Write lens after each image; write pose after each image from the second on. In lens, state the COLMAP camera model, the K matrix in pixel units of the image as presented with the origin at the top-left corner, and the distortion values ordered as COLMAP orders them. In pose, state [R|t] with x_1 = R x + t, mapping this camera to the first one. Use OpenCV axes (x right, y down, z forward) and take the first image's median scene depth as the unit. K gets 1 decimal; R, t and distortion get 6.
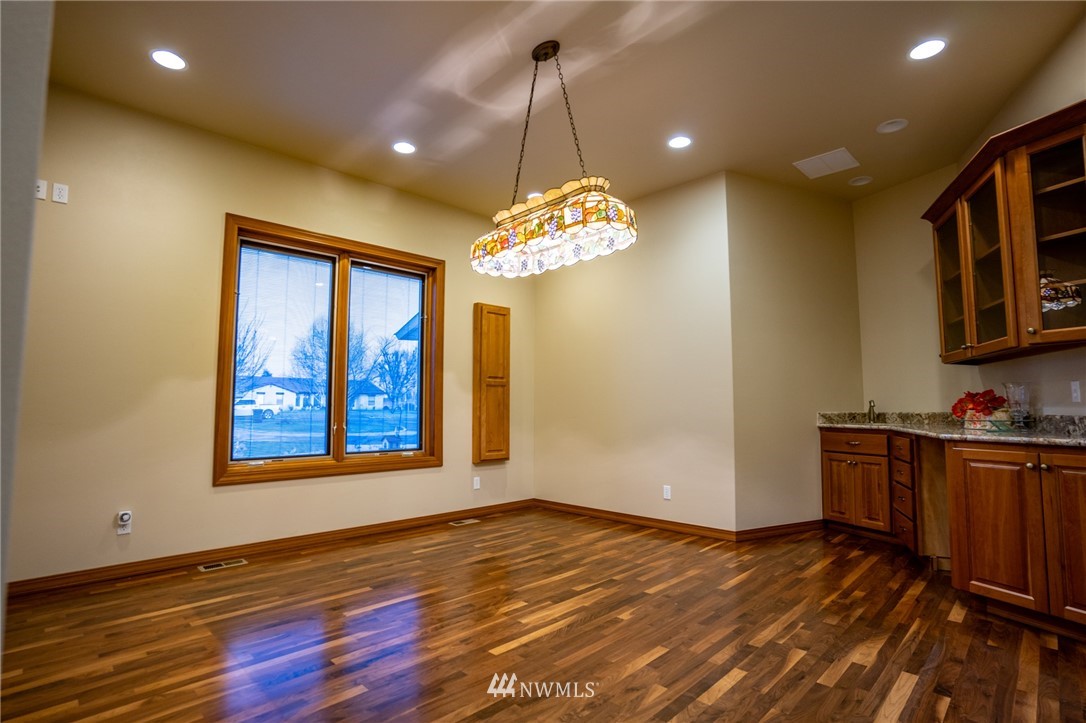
lens RADIAL K [[539.9, 0, 538.9], [0, 539.9, 361.2], [0, 0, 1]] dist [-0.076140, 0.033366]
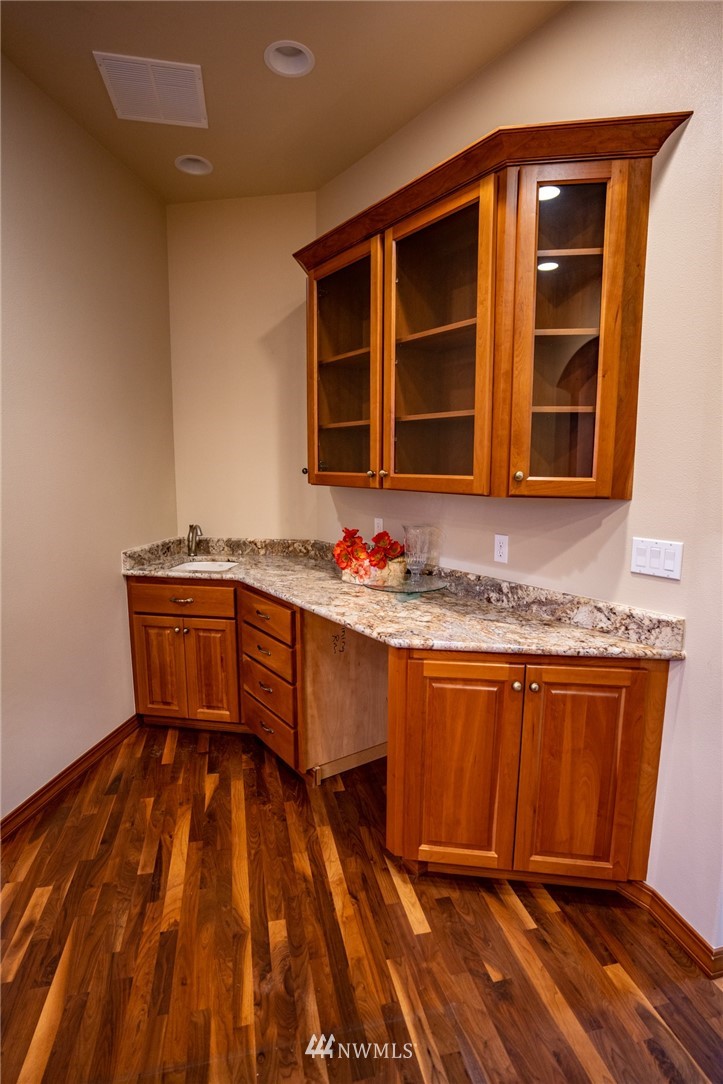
lens RADIAL K [[538.9, 0, 351.4], [0, 538.9, 543.1], [0, 0, 1]] dist [-0.076140, 0.033366]
pose [[0.527671, -0.127490, 0.839827, 0.209835], [-0.076075, 0.977607, 0.196205, -0.071033], [-0.846035, -0.167421, 0.506156, 0.638398]]
